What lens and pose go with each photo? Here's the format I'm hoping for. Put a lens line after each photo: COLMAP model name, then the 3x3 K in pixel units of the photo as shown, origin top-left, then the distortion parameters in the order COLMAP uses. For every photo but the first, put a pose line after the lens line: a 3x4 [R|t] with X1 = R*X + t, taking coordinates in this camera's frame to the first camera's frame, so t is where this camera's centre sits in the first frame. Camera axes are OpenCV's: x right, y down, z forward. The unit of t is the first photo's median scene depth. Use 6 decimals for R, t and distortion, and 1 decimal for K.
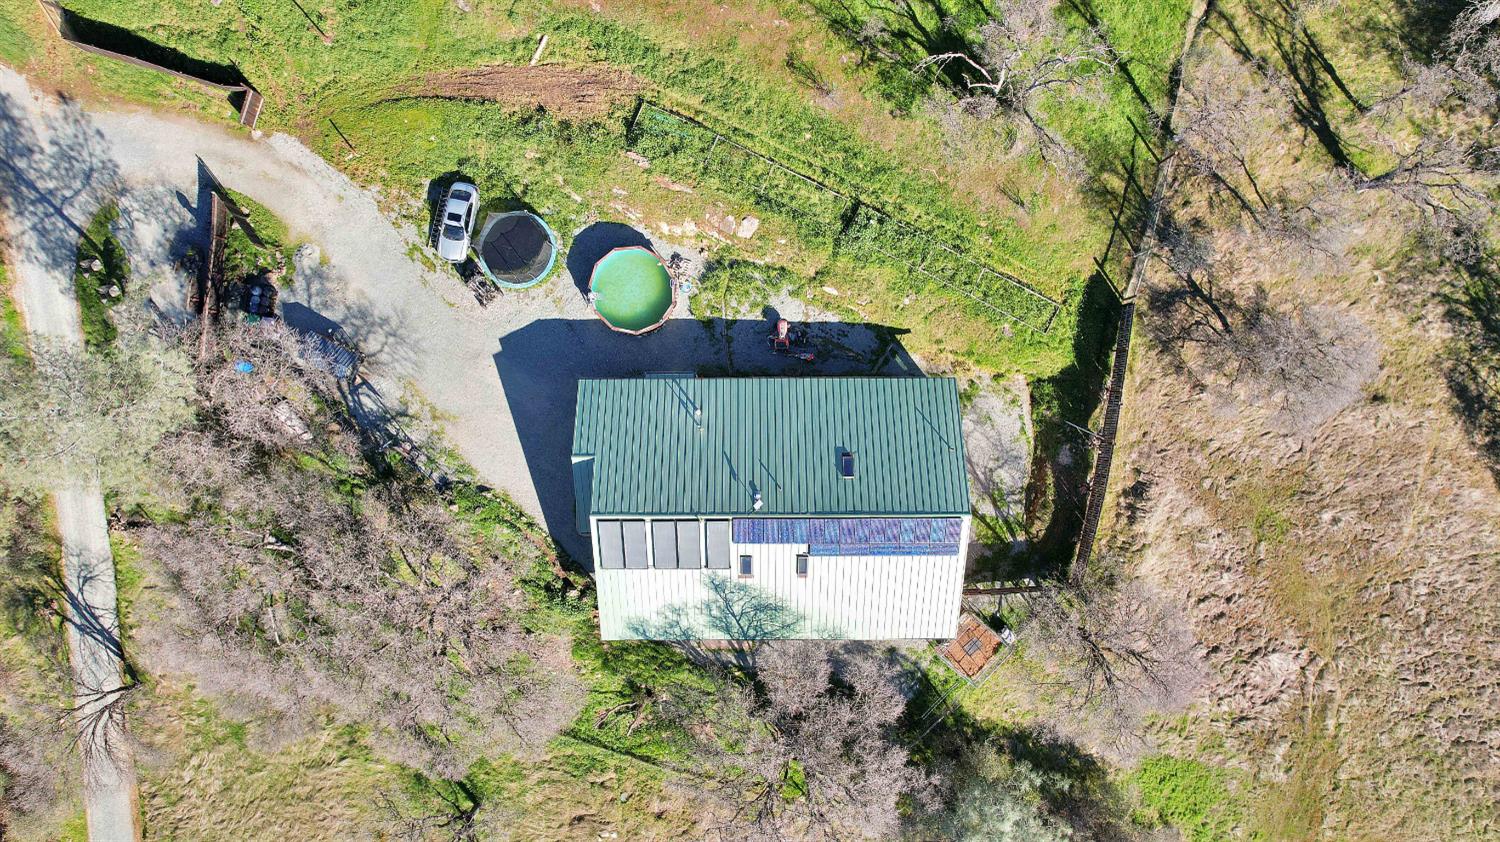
lens RADIAL K [[960.4, 0, 753.0], [0, 960.4, 415.2], [0, 0, 1]] dist [-0.024858, 0.009717]
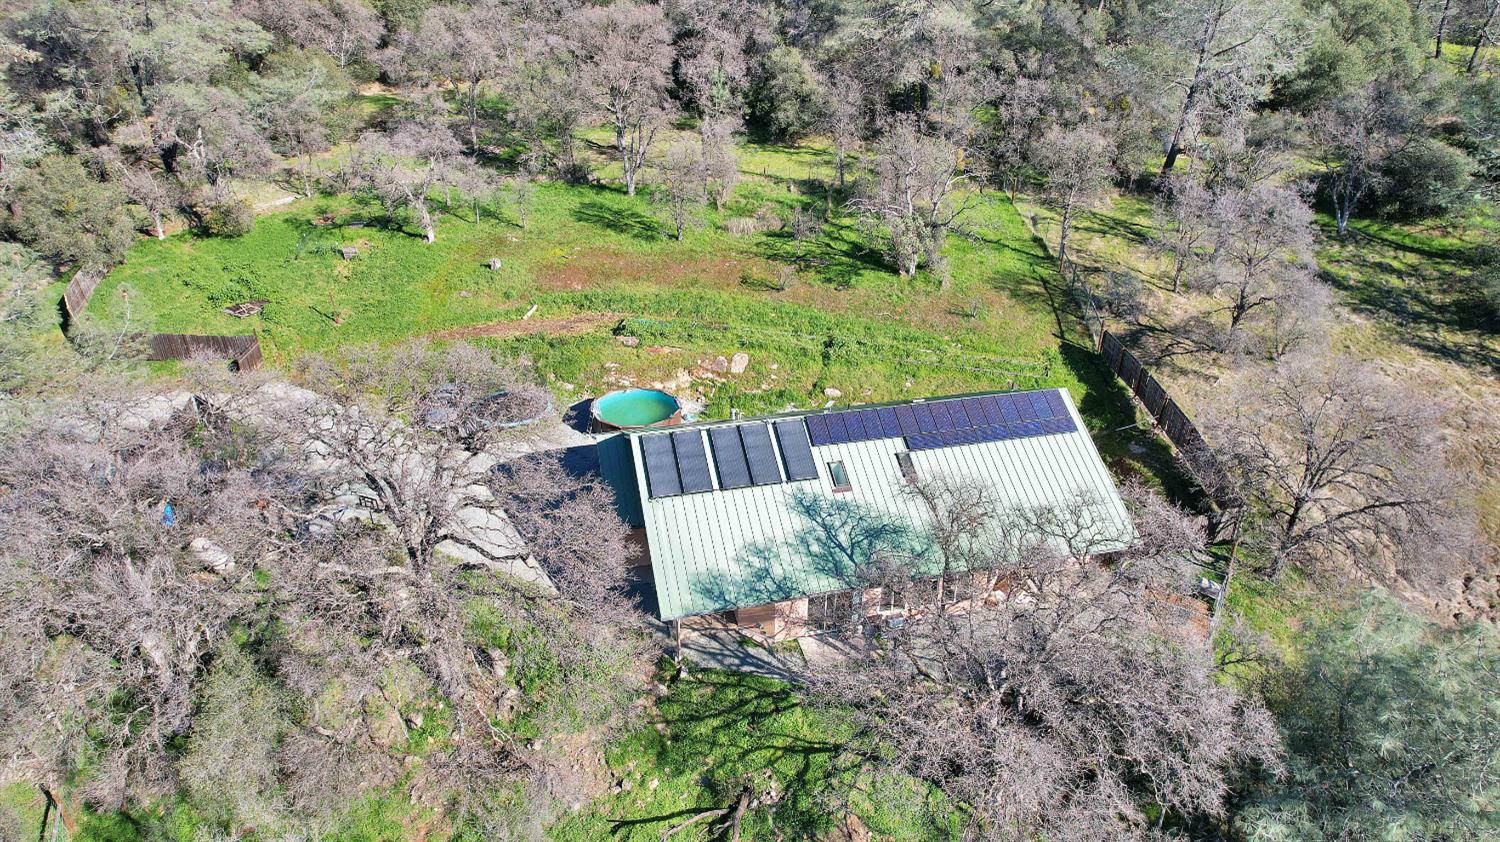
lens RADIAL K [[960.4, 0, 745.2], [0, 960.4, 416.6], [0, 0, 1]] dist [-0.024858, 0.009717]
pose [[0.974150, -0.096416, 0.204293, -0.224270], [0.225779, 0.445313, -0.866441, 0.759896], [-0.007436, 0.890169, 0.455570, 0.590023]]
